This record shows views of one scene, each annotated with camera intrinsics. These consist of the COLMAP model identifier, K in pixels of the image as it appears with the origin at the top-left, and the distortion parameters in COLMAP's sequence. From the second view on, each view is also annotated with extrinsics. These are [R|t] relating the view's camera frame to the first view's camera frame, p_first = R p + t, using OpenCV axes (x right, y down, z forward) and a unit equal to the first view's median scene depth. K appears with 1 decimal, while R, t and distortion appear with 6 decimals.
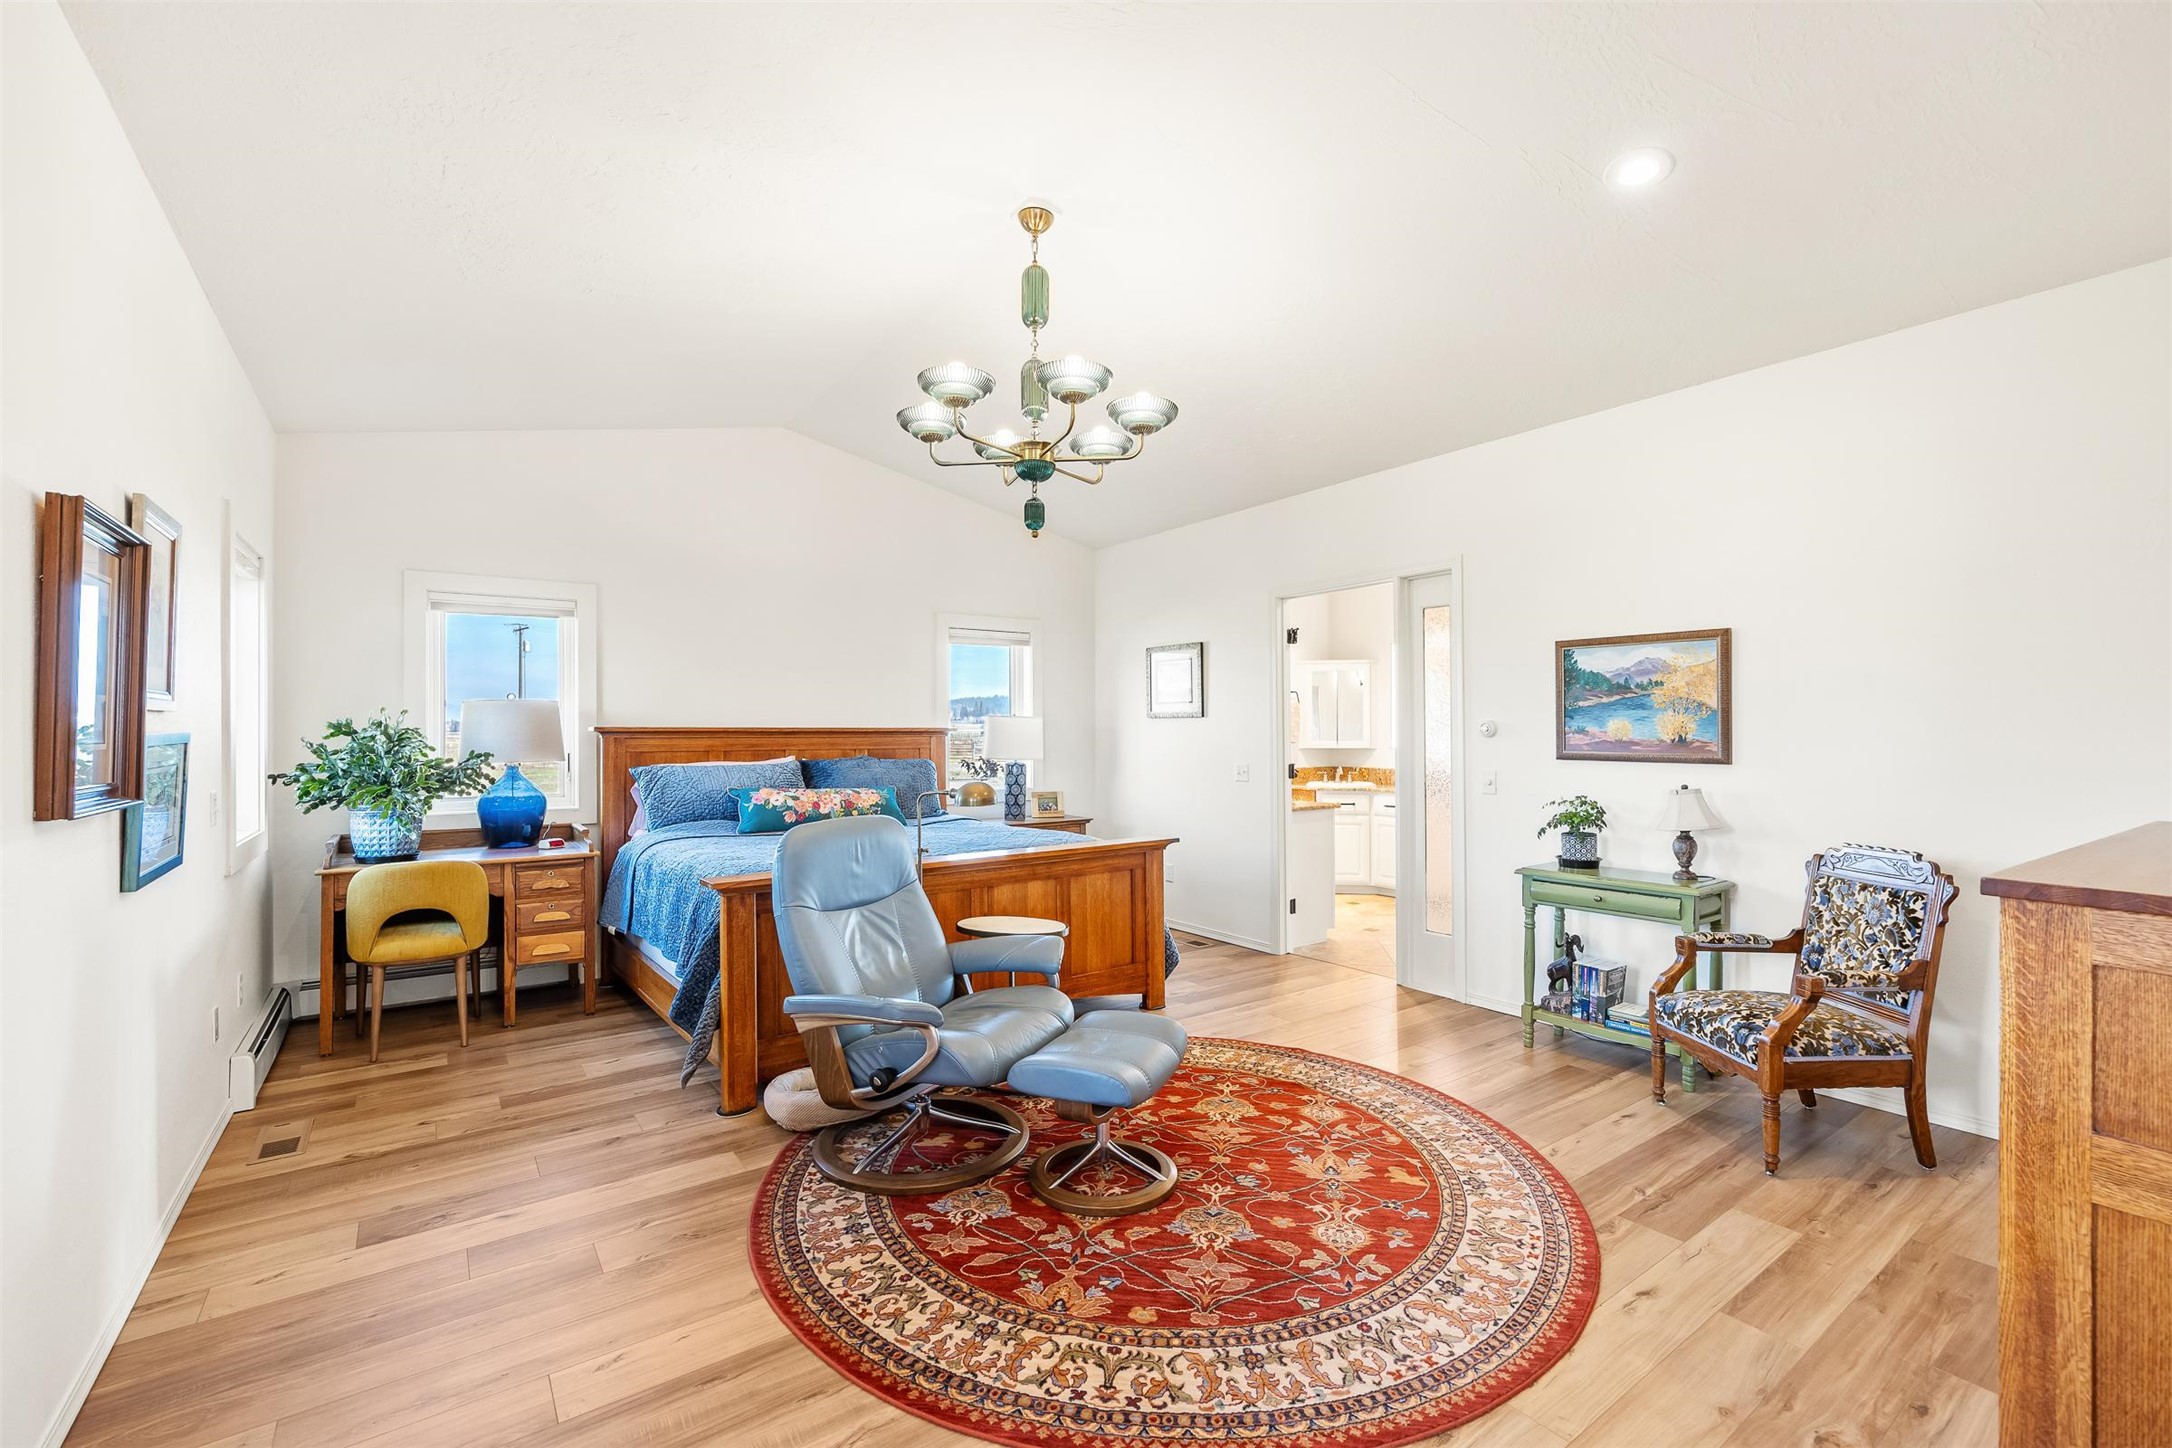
lens RADIAL K [[932.3, 0, 1086.0], [0, 932.3, 724.0], [0, 0, 1]] dist [0.000804, 0.000062]
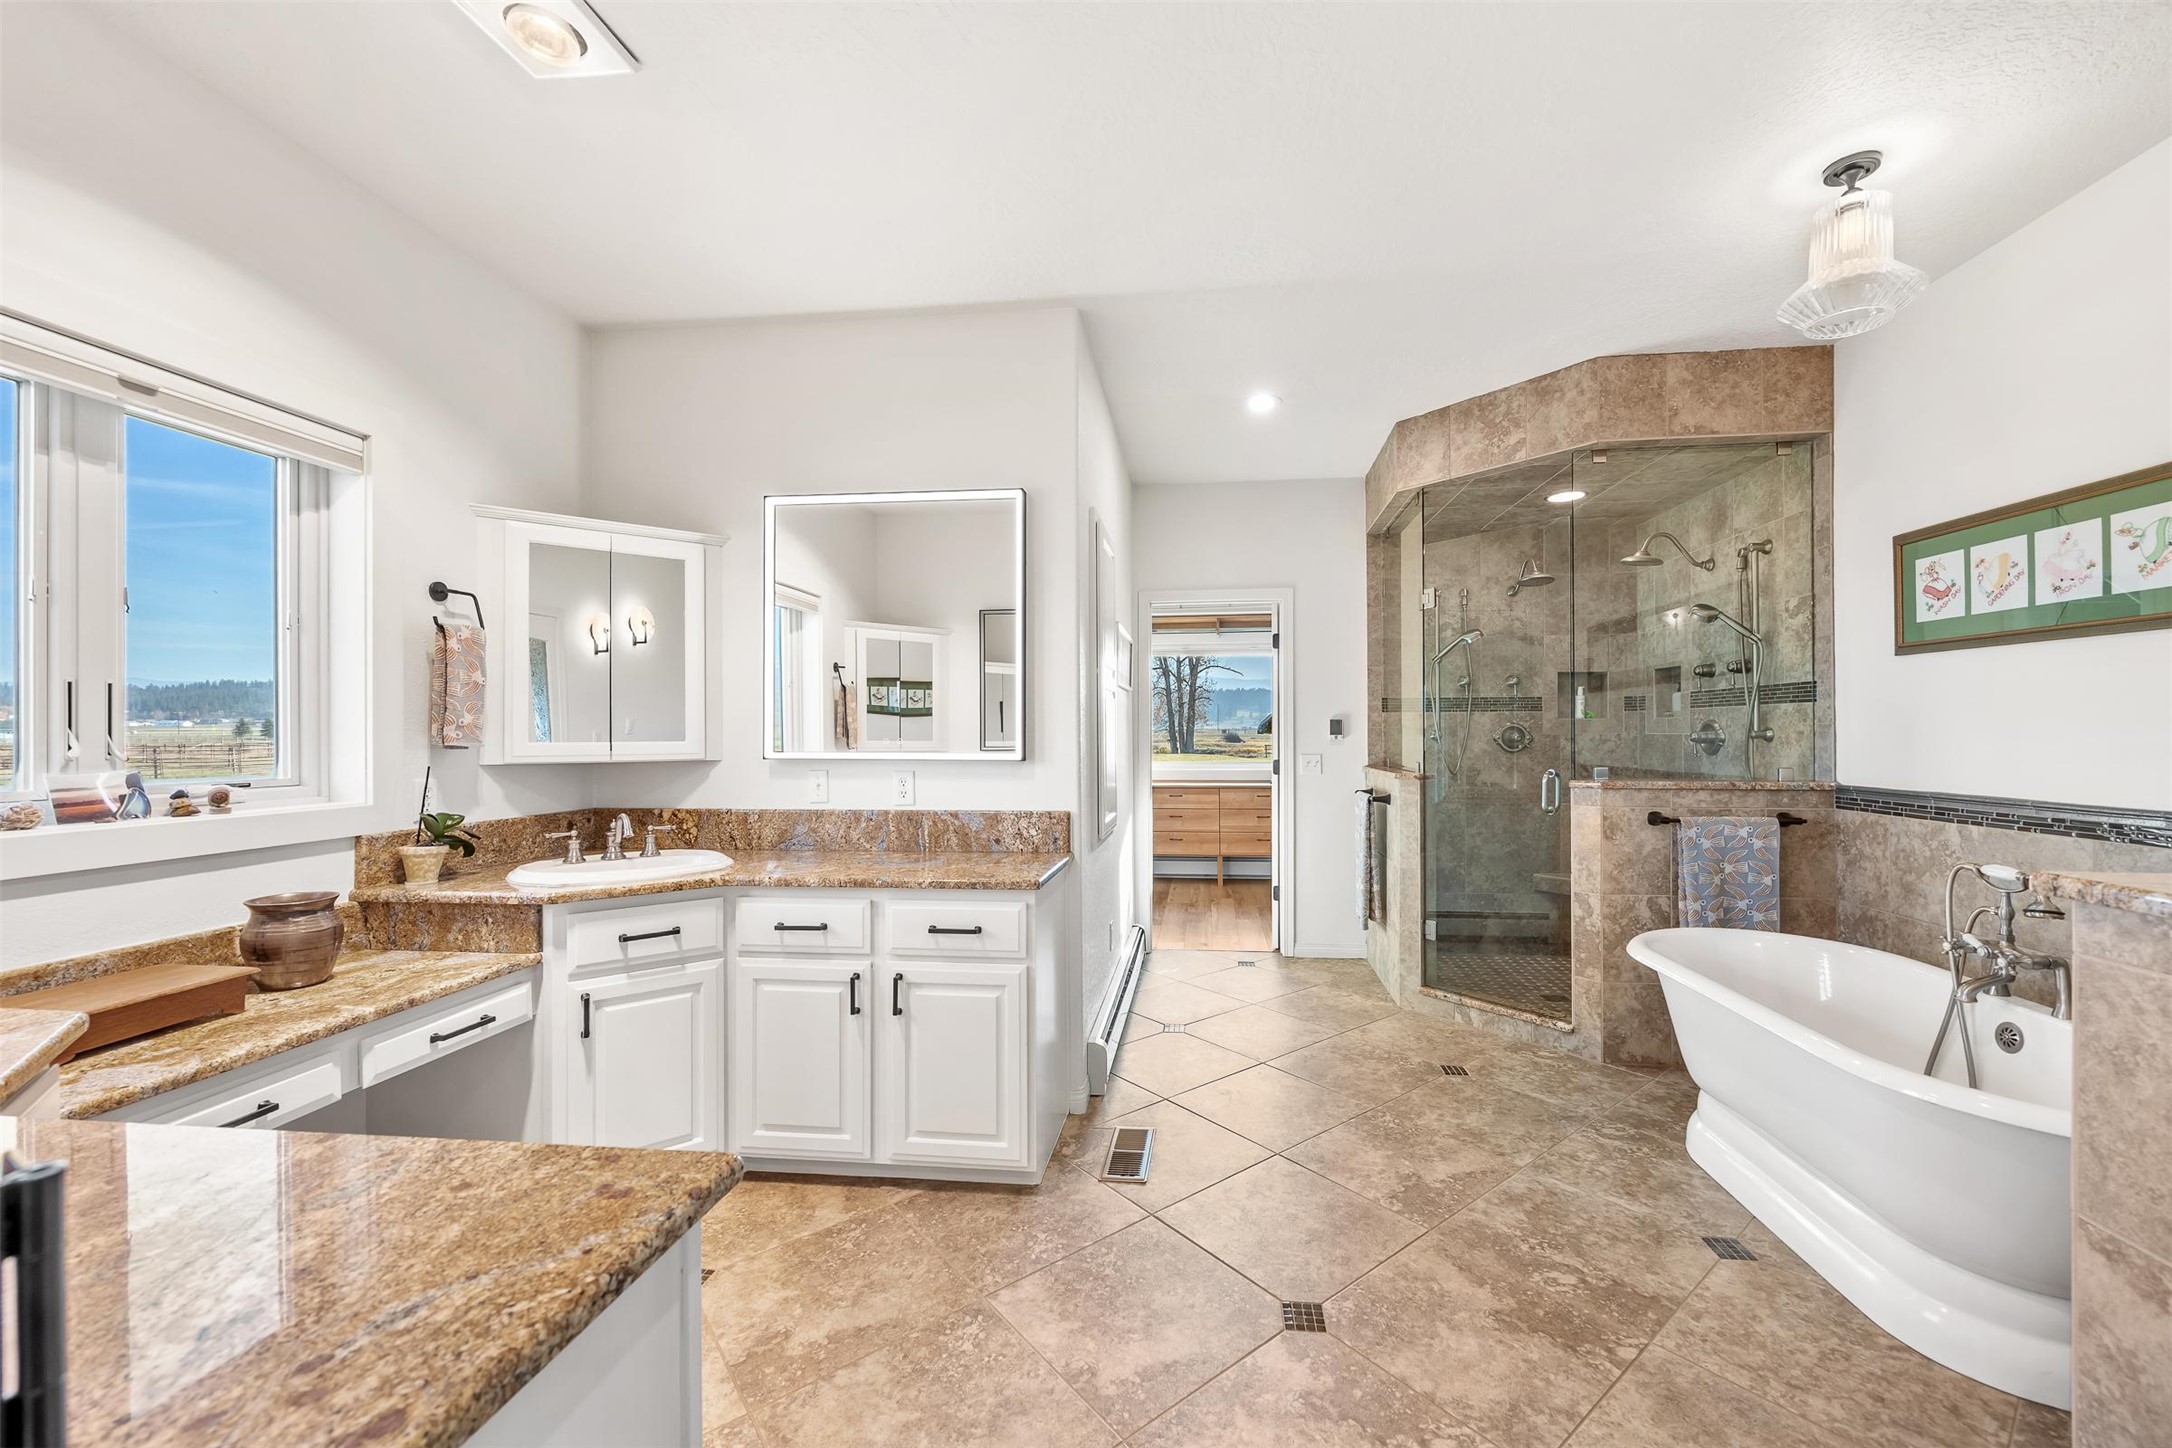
lens RADIAL K [[864.3, 0, 1111.6], [0, 864.3, 727.5], [0, 0, 1]] dist [-0.000066, 0.000214]
pose [[0.677849, 0.002851, 0.735196, 0.260735], [-0.001997, 0.999996, -0.002037, 0.022194], [-0.735199, -0.000087, 0.677852, 1.061554]]
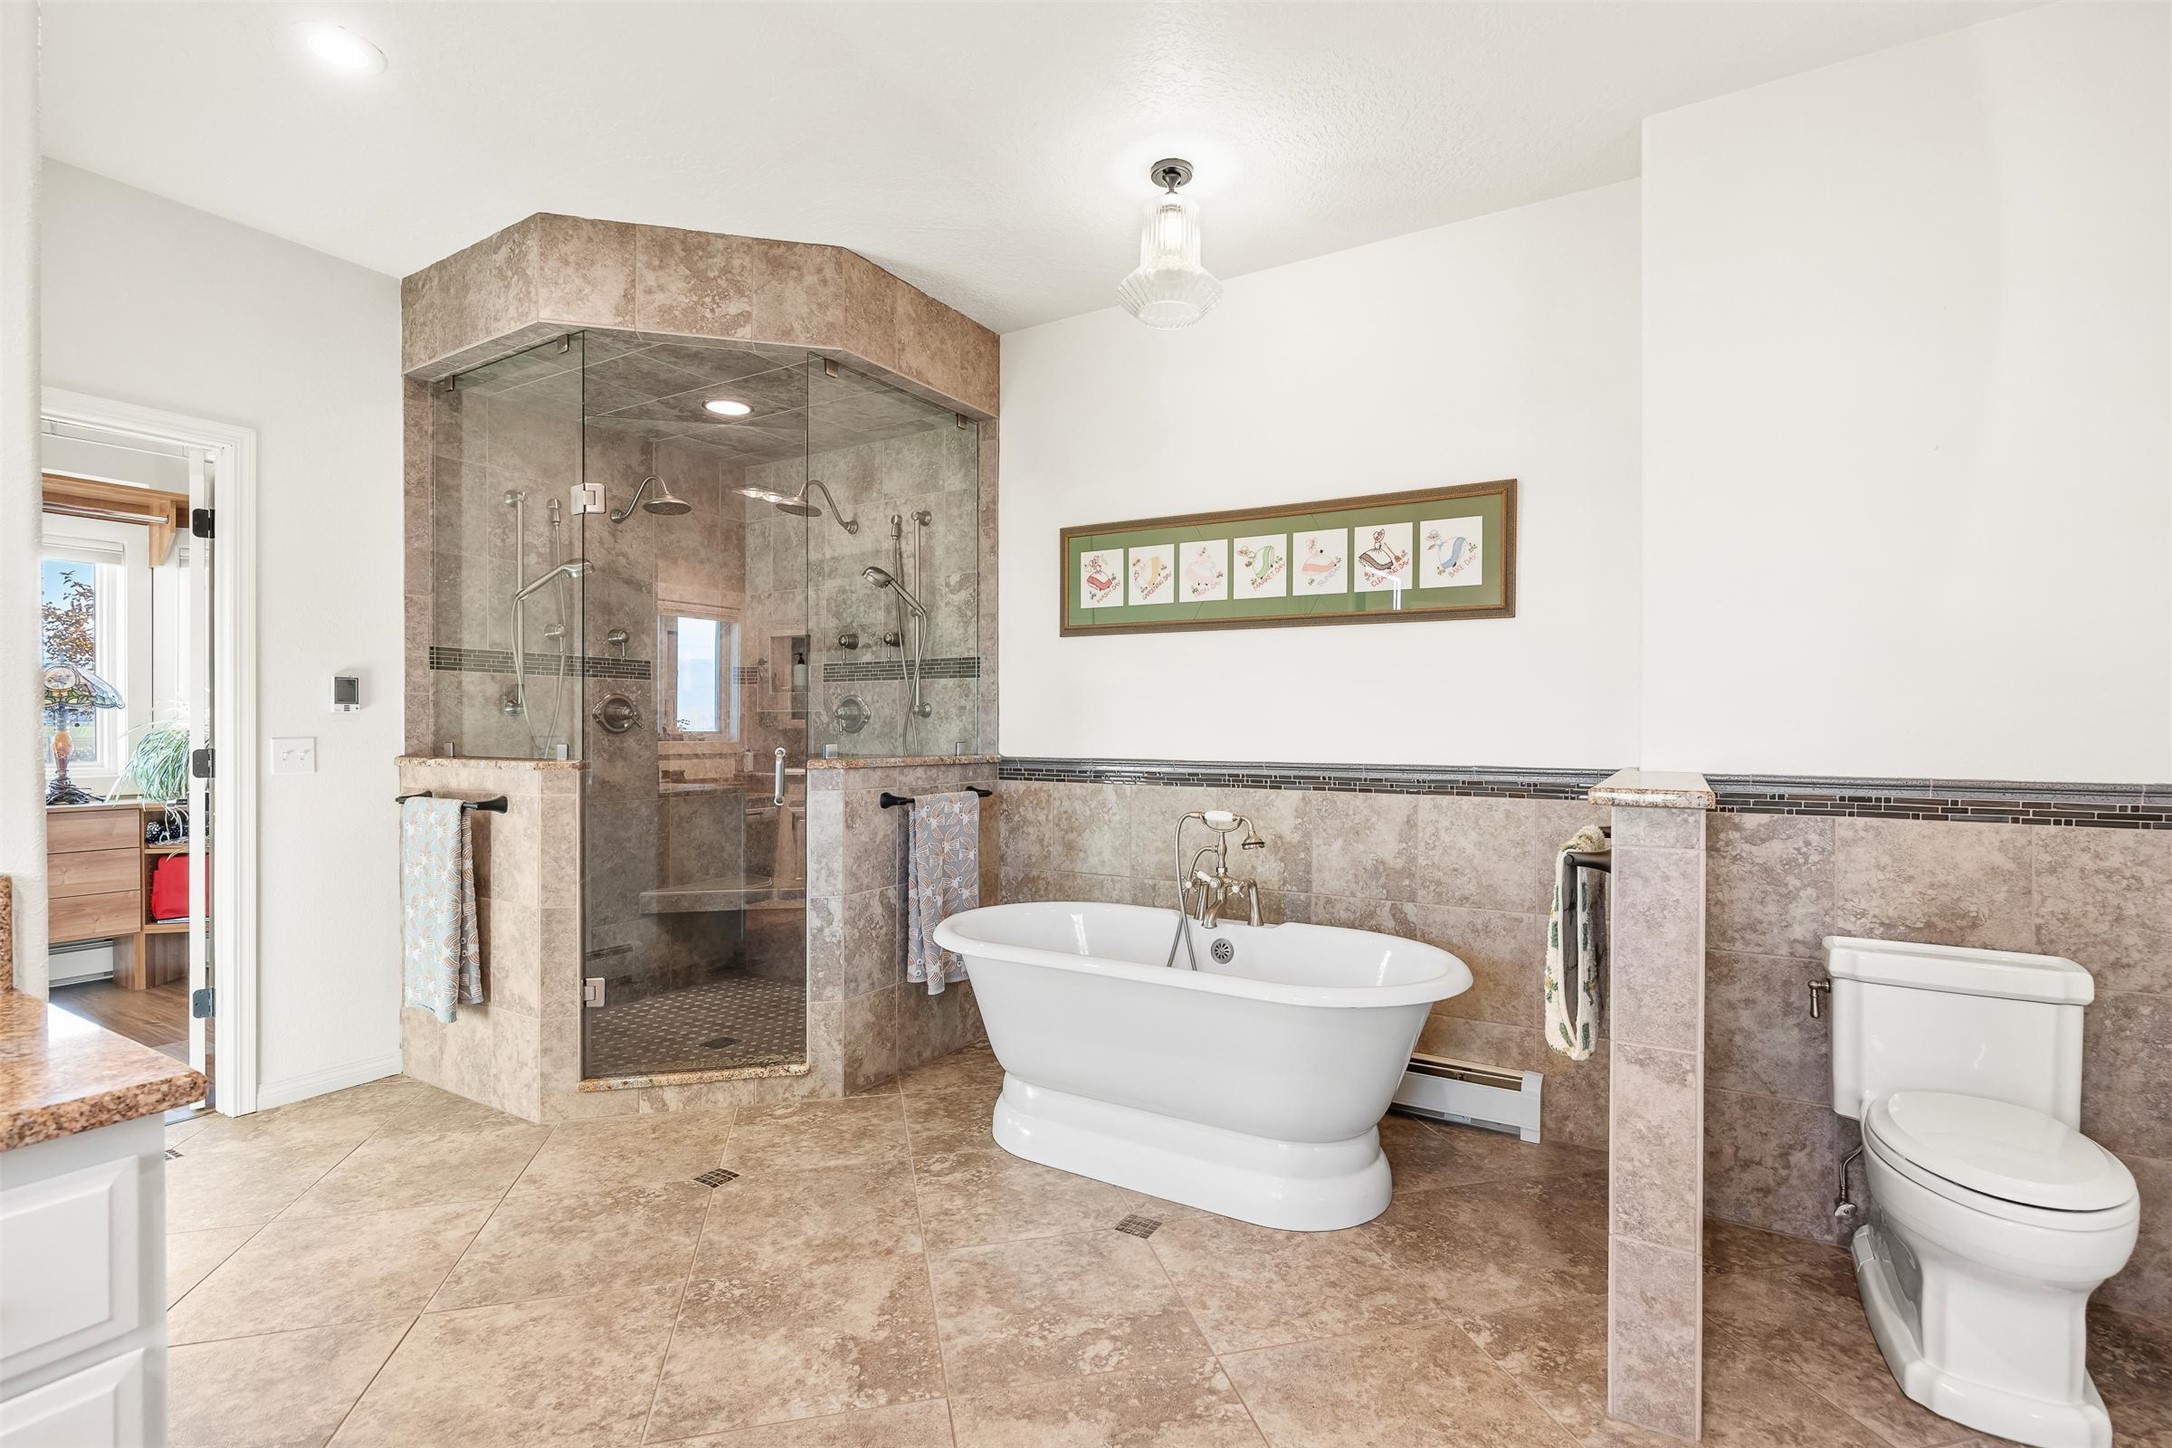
lens RADIAL K [[1004.0, 0, 1090.9], [0, 1004.0, 731.9], [0, 0, 1]] dist [0.000796, 0.000054]
pose [[-0.394241, -0.002390, 0.919004, 0.308098], [-0.007405, 0.999972, -0.000576, 0.032850], [-0.918977, -0.007032, -0.394248, 1.207402]]
